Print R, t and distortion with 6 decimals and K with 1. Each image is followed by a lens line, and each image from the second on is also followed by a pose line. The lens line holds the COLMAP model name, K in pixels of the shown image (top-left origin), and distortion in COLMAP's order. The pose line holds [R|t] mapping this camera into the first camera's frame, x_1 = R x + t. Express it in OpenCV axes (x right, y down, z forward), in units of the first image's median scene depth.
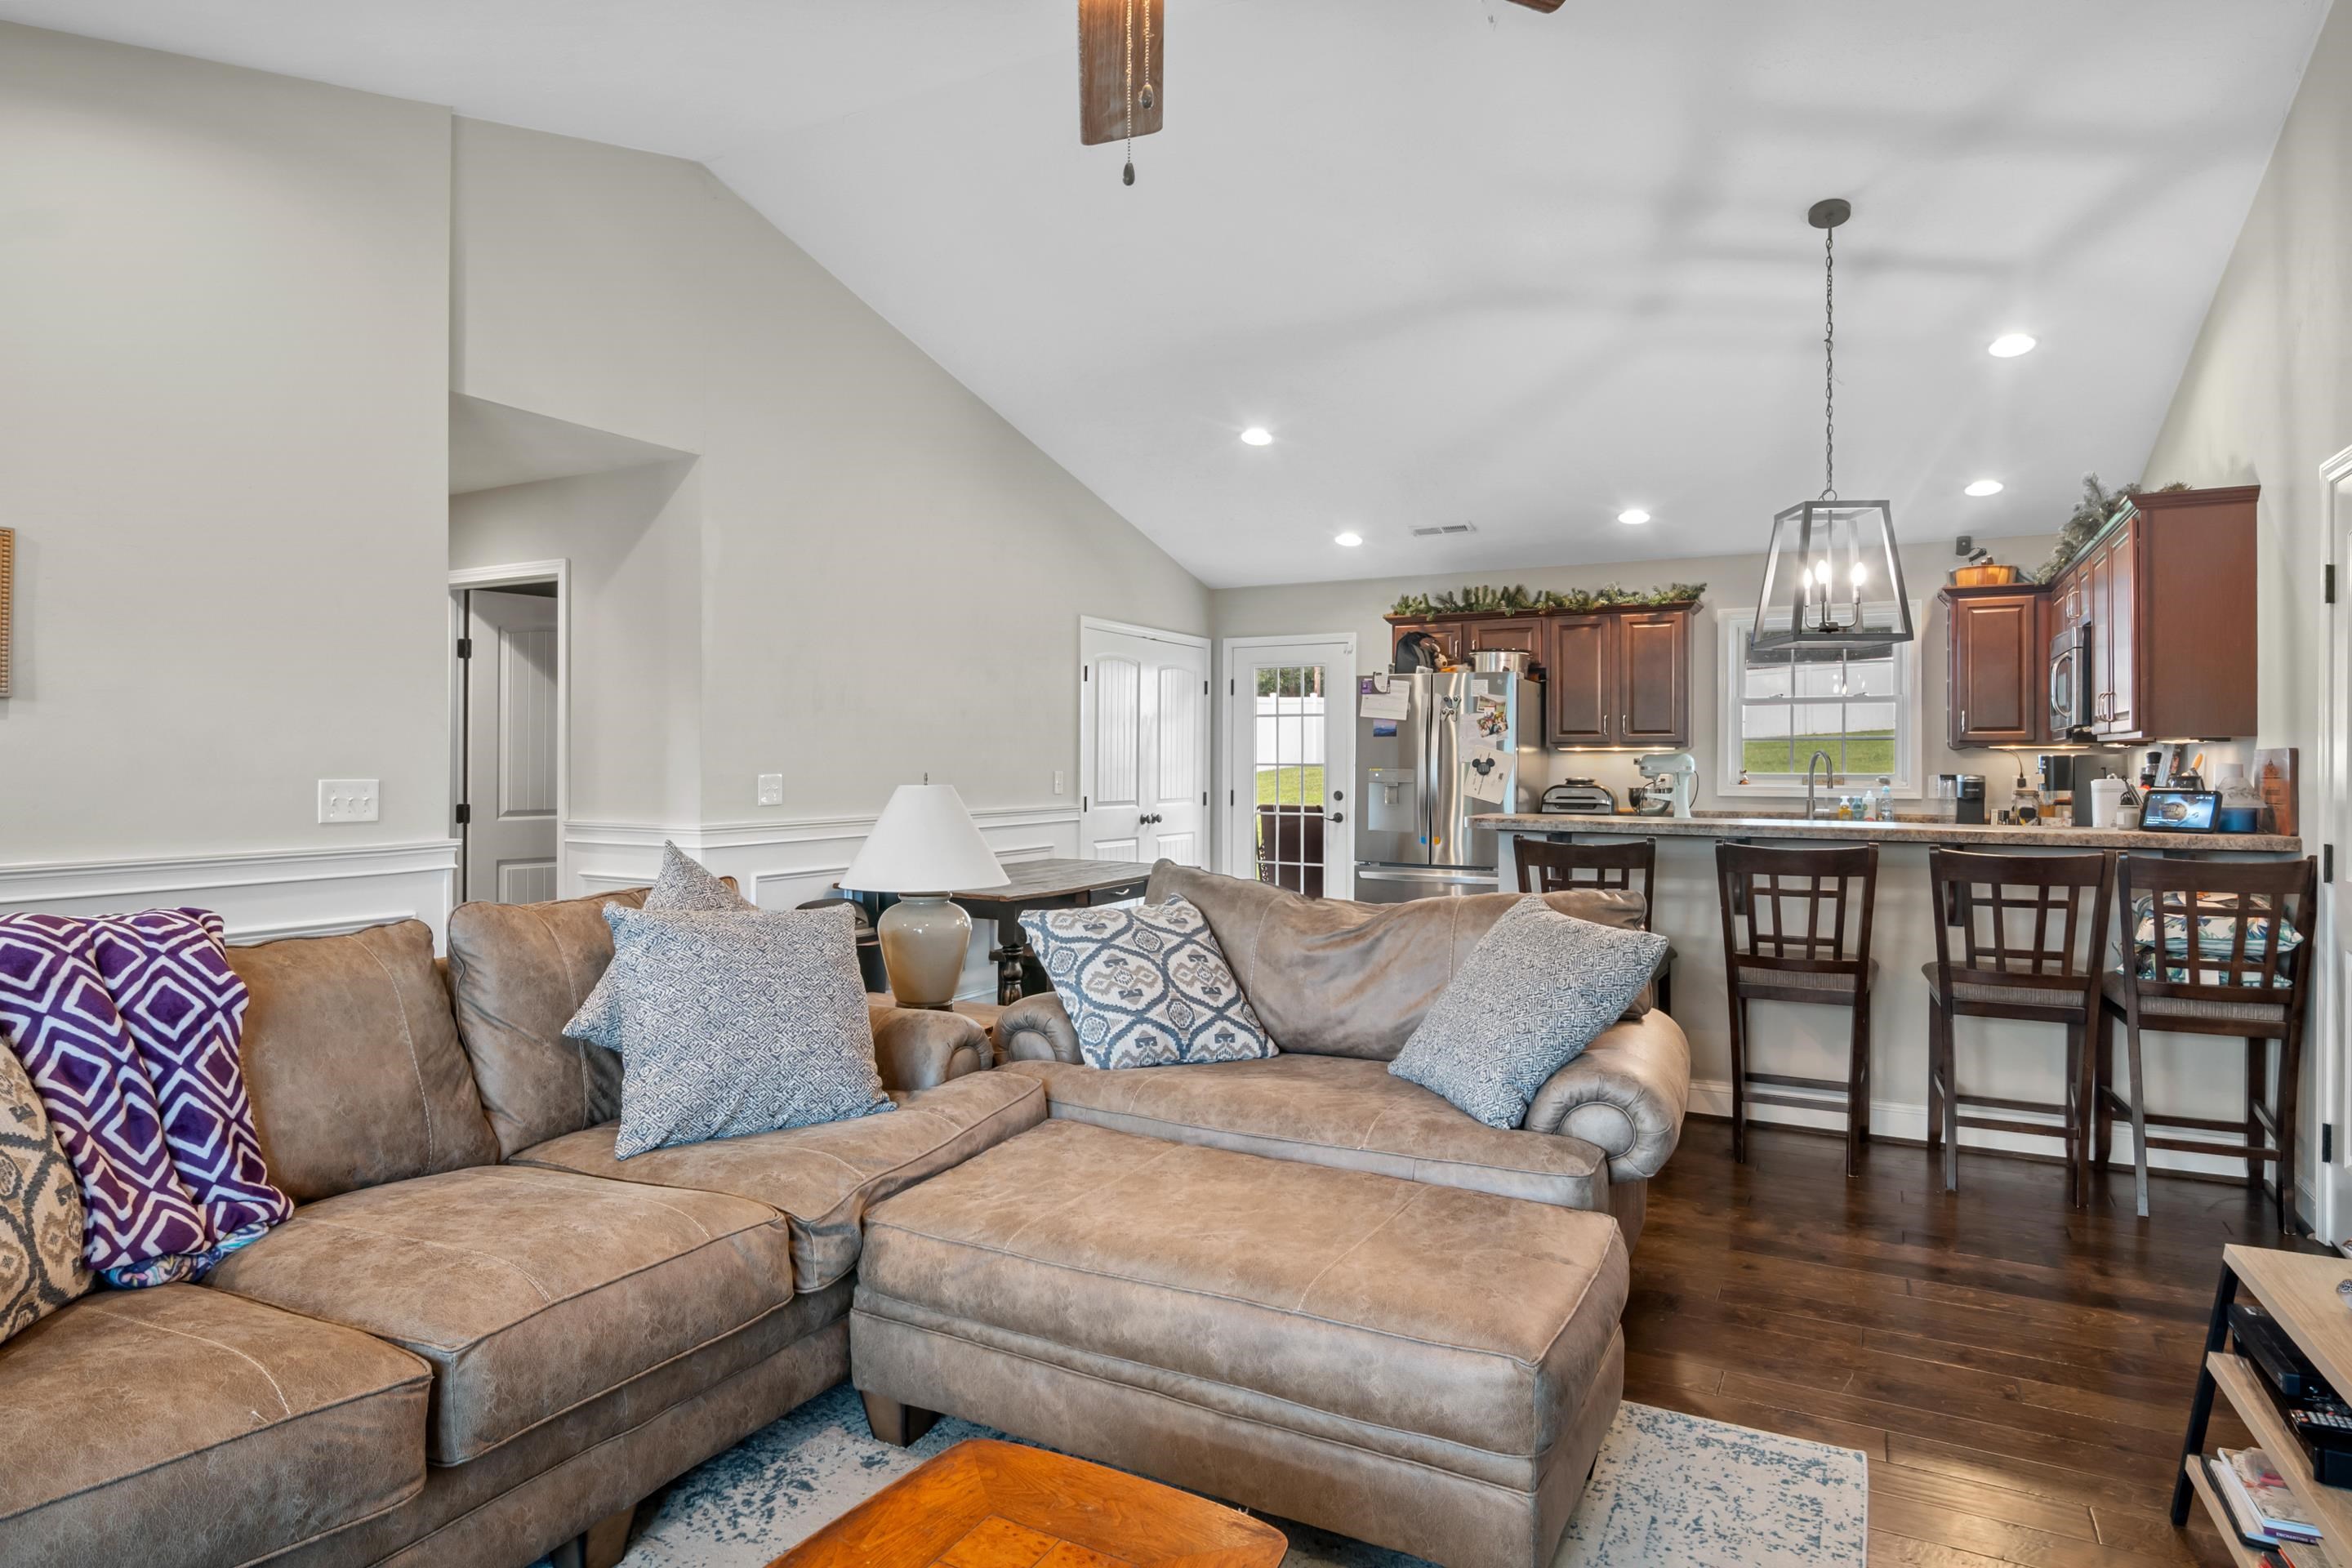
lens RADIAL K [[1338.7, 0, 1111.1], [0, 1338.7, 789.8], [0, 0, 1]] dist [-0.000112, -0.007523]
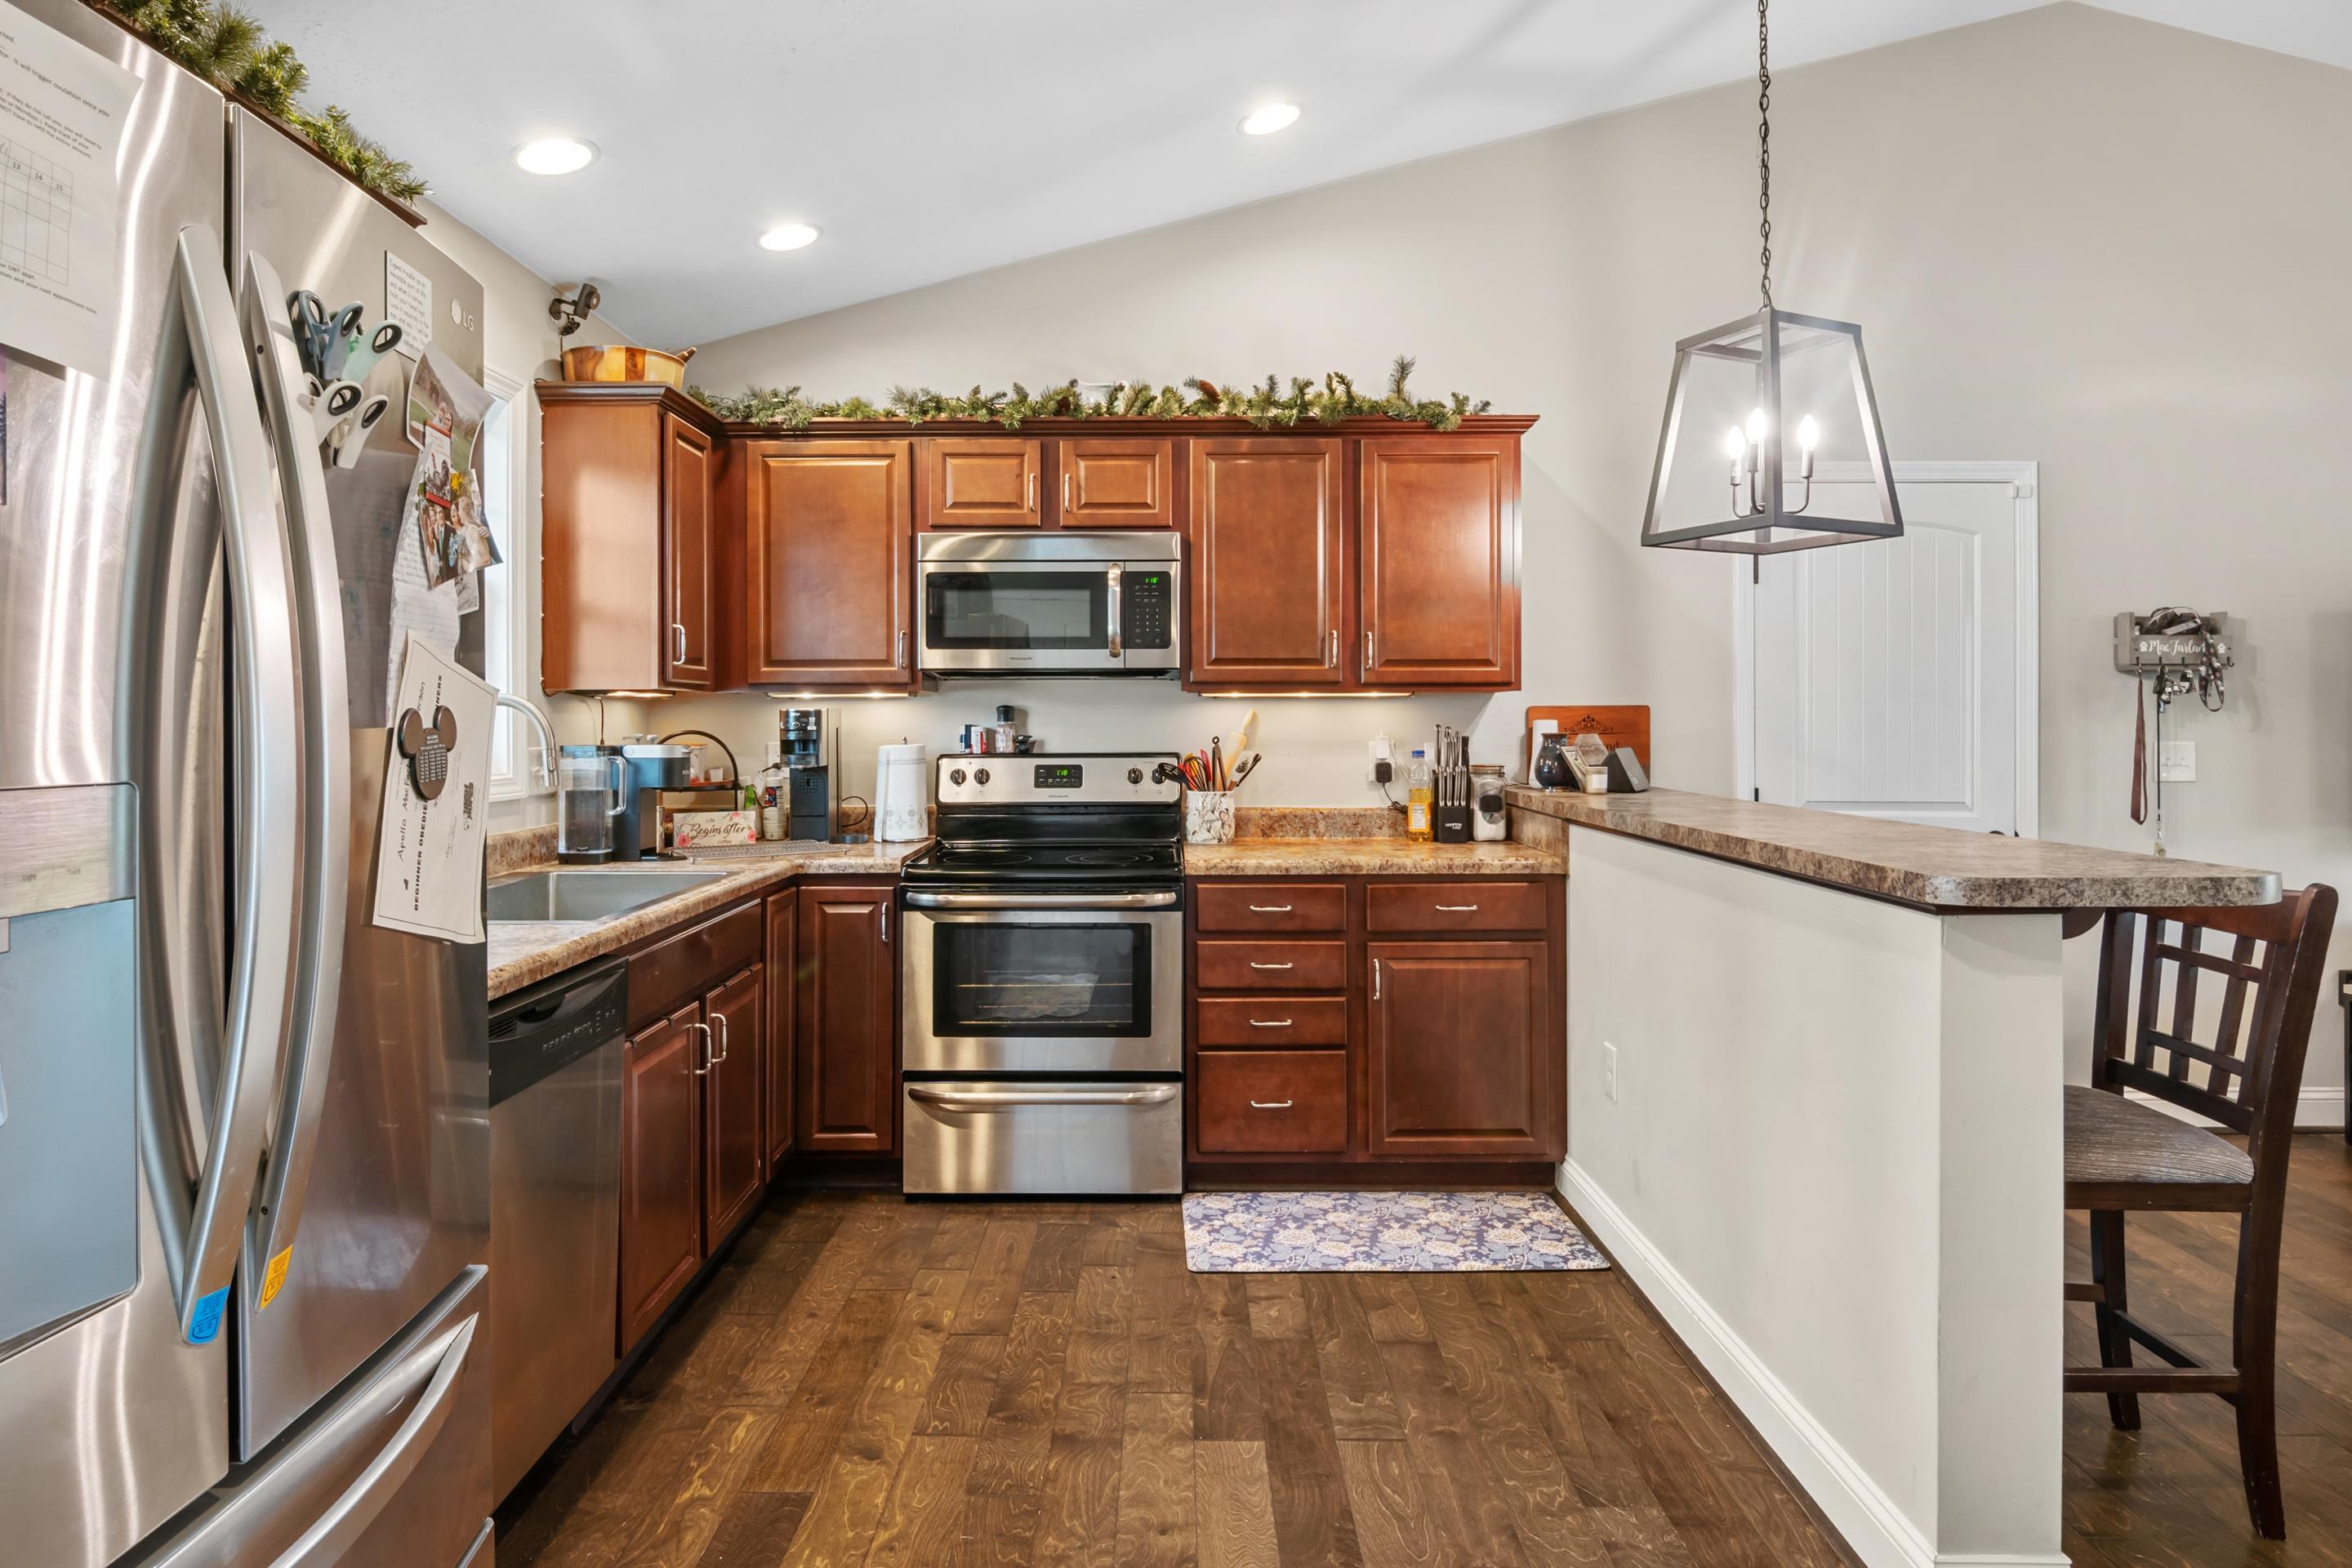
lens RADIAL K [[1338.7, 0, 1154.2], [0, 1338.7, 714.3], [0, 0, 1]] dist [-0.000112, -0.007523]
pose [[-0.493561, 0.001502, 0.869710, 0.070835], [0.019260, 0.999772, 0.009204, -0.021577], [-0.869498, 0.021293, -0.493478, 0.963917]]
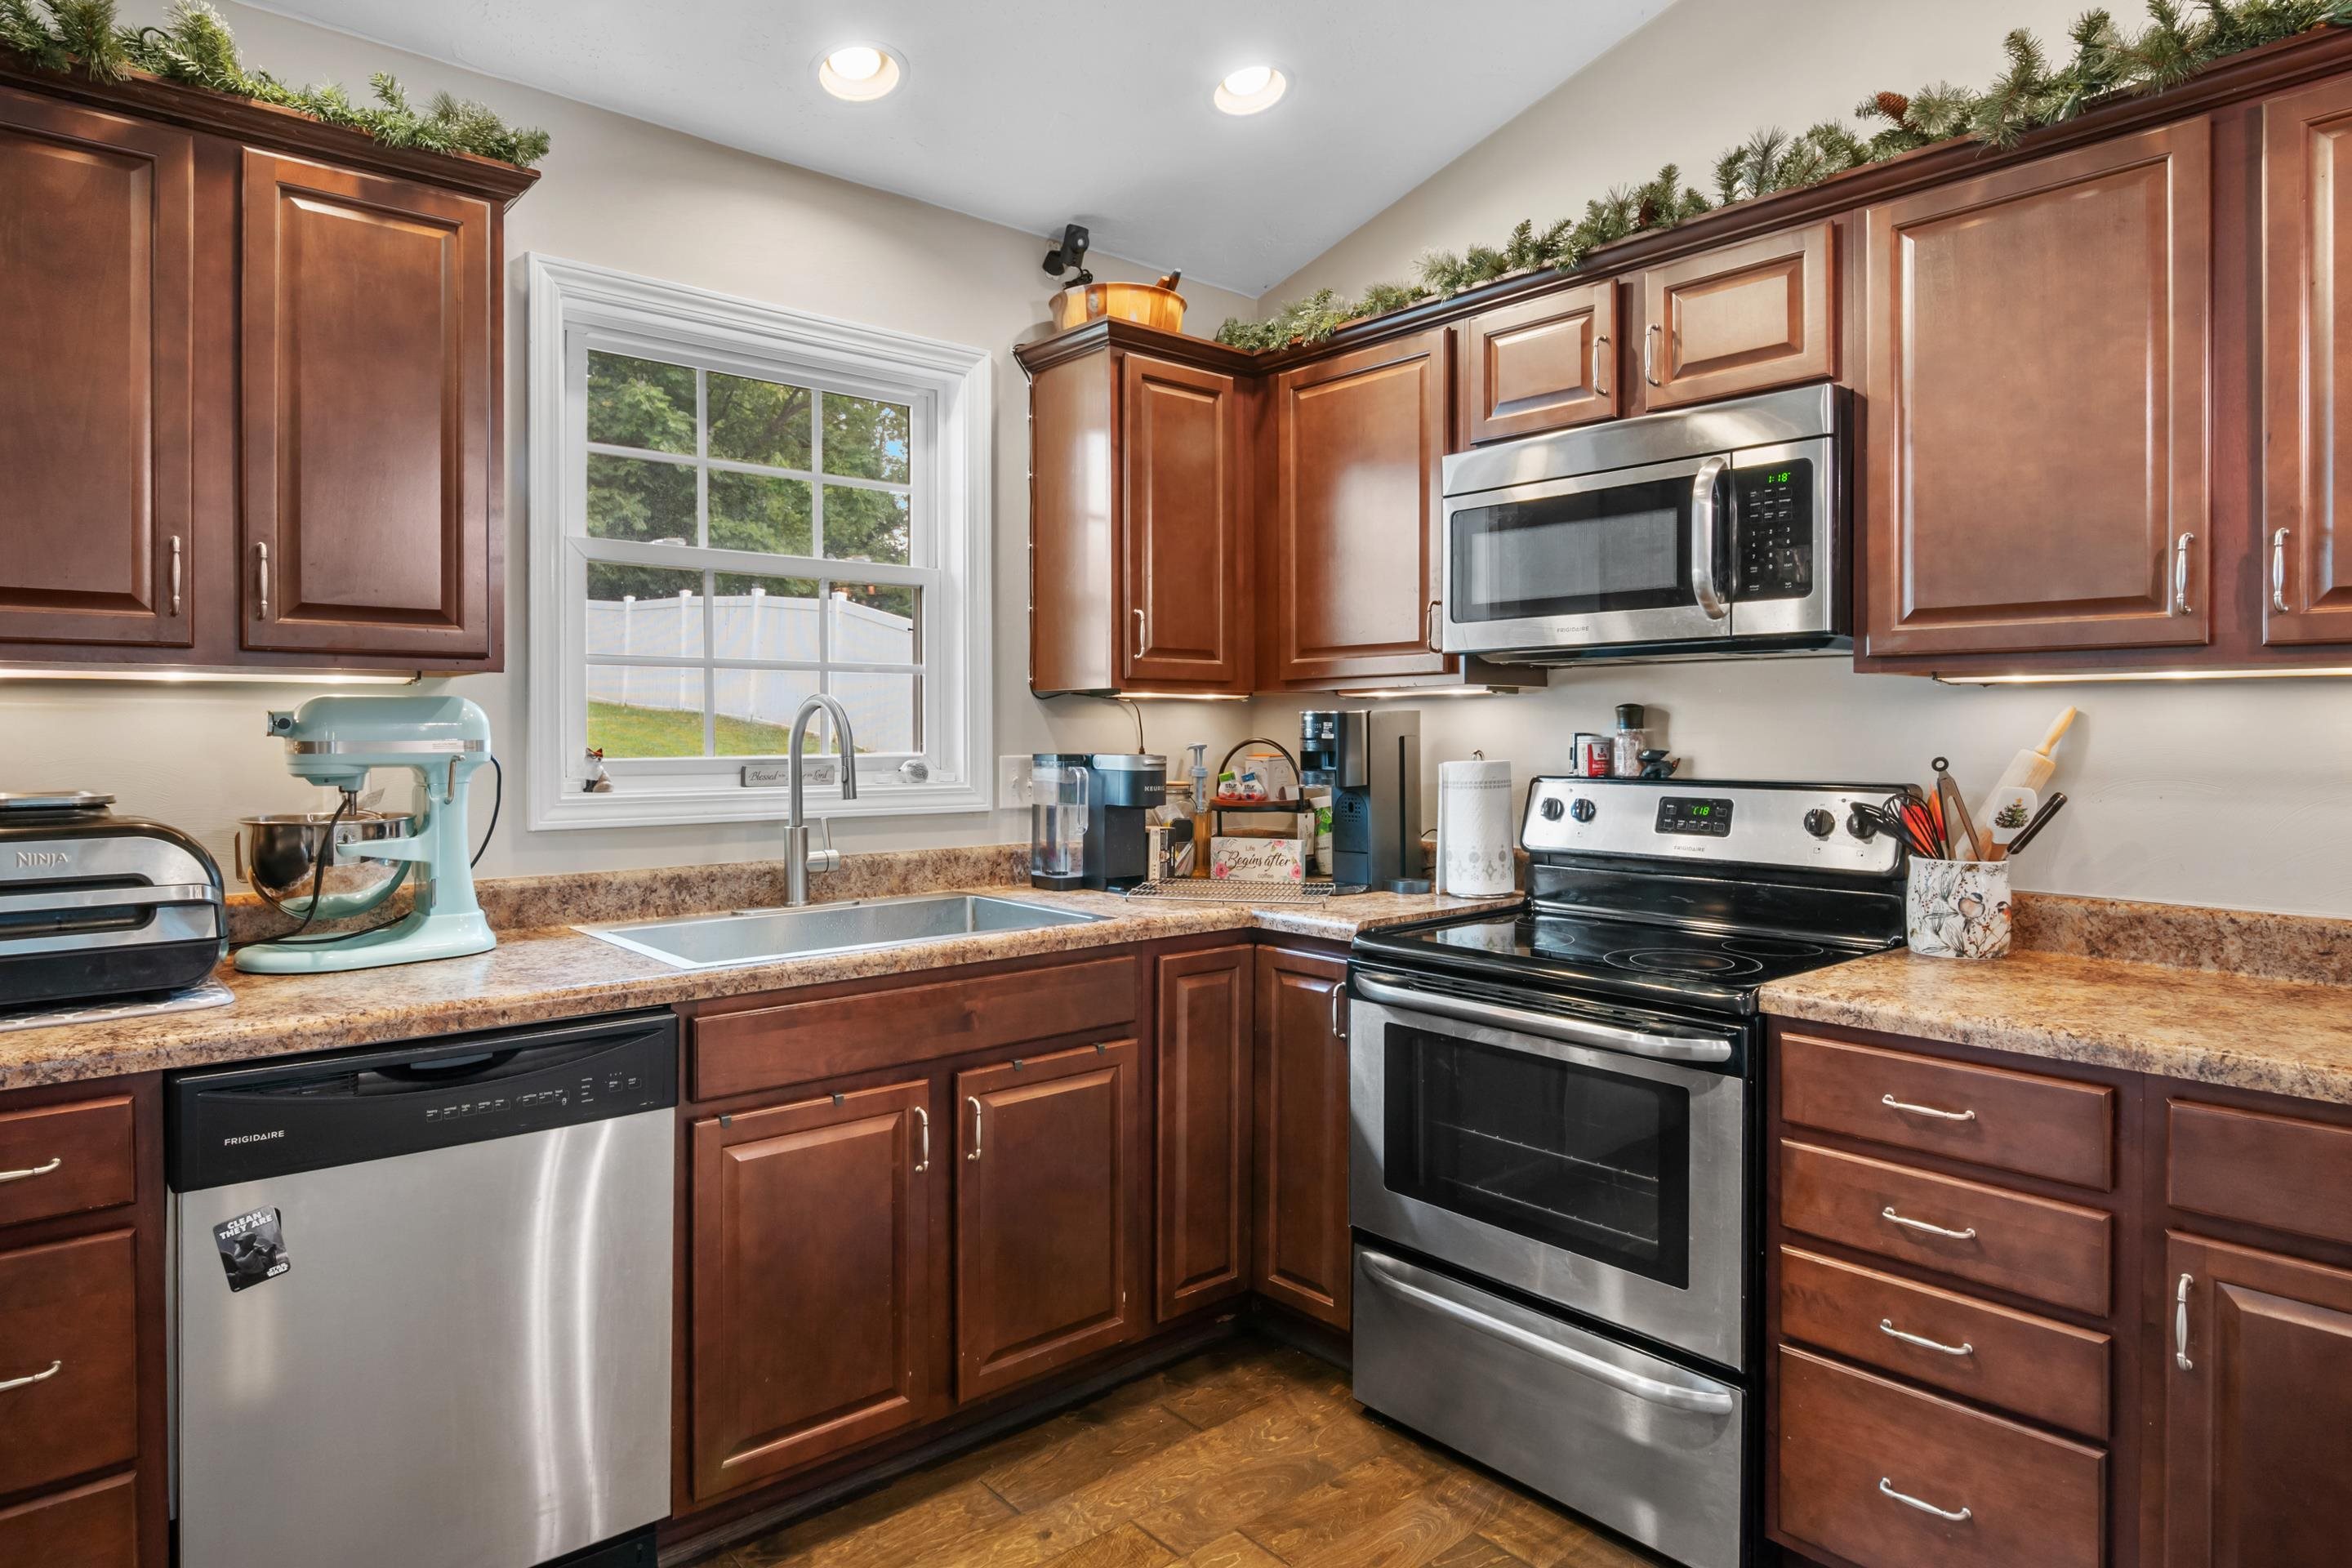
lens RADIAL K [[1338.7, 0, 1175.4], [0, 1338.7, 738.2], [0, 0, 1]] dist [-0.000112, -0.007523]
pose [[0.332975, -0.008955, 0.942893, 0.199020], [0.019429, 0.999808, 0.002634, -0.015468], [-0.942735, 0.017442, 0.333085, 0.740597]]
